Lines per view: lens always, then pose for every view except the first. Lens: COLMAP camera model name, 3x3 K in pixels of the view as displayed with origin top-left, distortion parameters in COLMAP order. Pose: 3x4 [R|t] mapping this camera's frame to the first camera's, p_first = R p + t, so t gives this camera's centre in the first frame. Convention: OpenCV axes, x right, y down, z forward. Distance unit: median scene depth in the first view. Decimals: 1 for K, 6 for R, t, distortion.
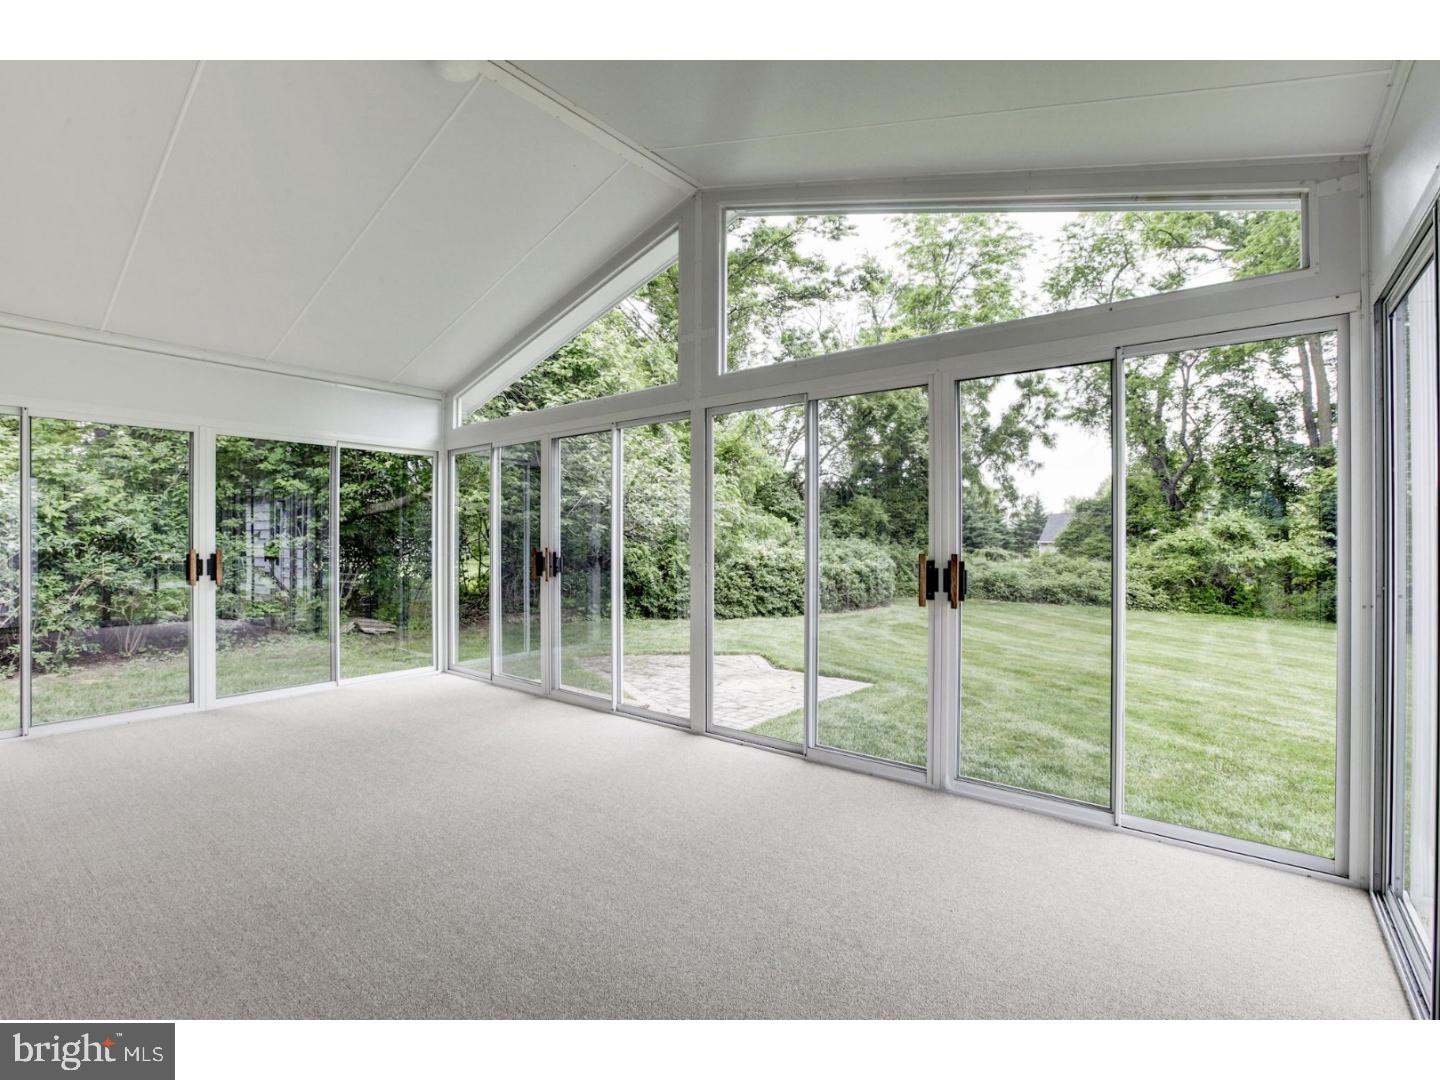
lens RADIAL K [[673.9, 0, 714.6], [0, 673.9, 534.0], [0, 0, 1]] dist [-0.038767, 0.000282]
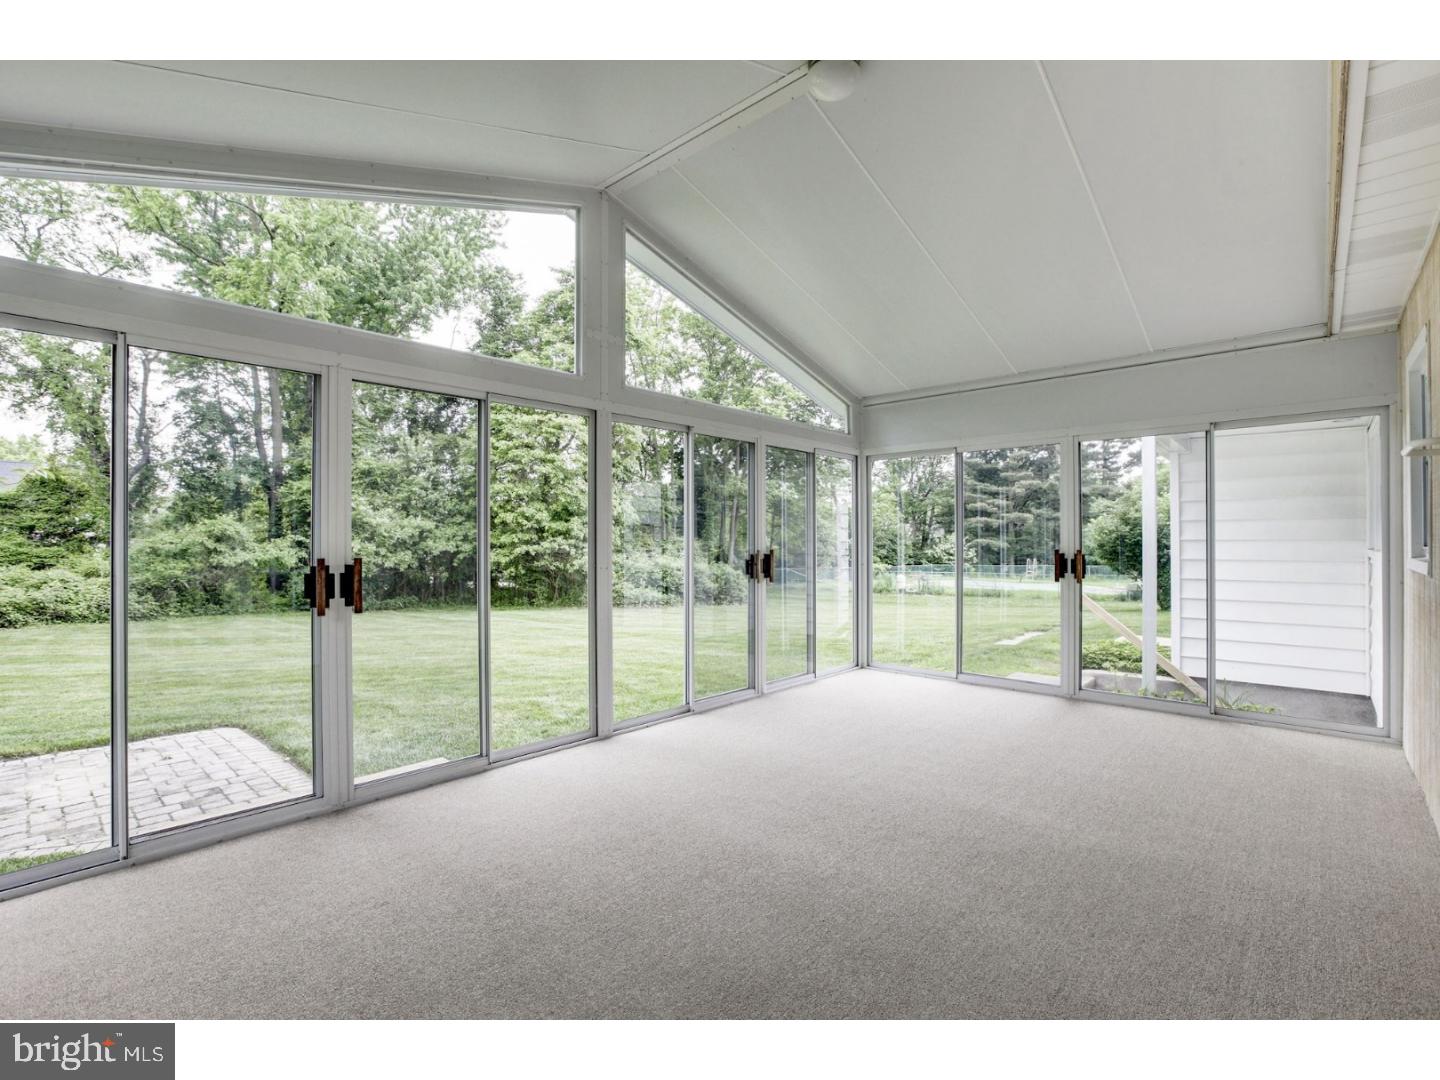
lens RADIAL K [[673.9, 0, 714.6], [0, 673.9, 534.0], [0, 0, 1]] dist [-0.038767, 0.000282]
pose [[0.082259, 0.004085, 0.996603, -0.185700], [-0.000214, 0.999992, -0.004081, -0.000353], [-0.996611, 0.000122, 0.082259, 0.139019]]
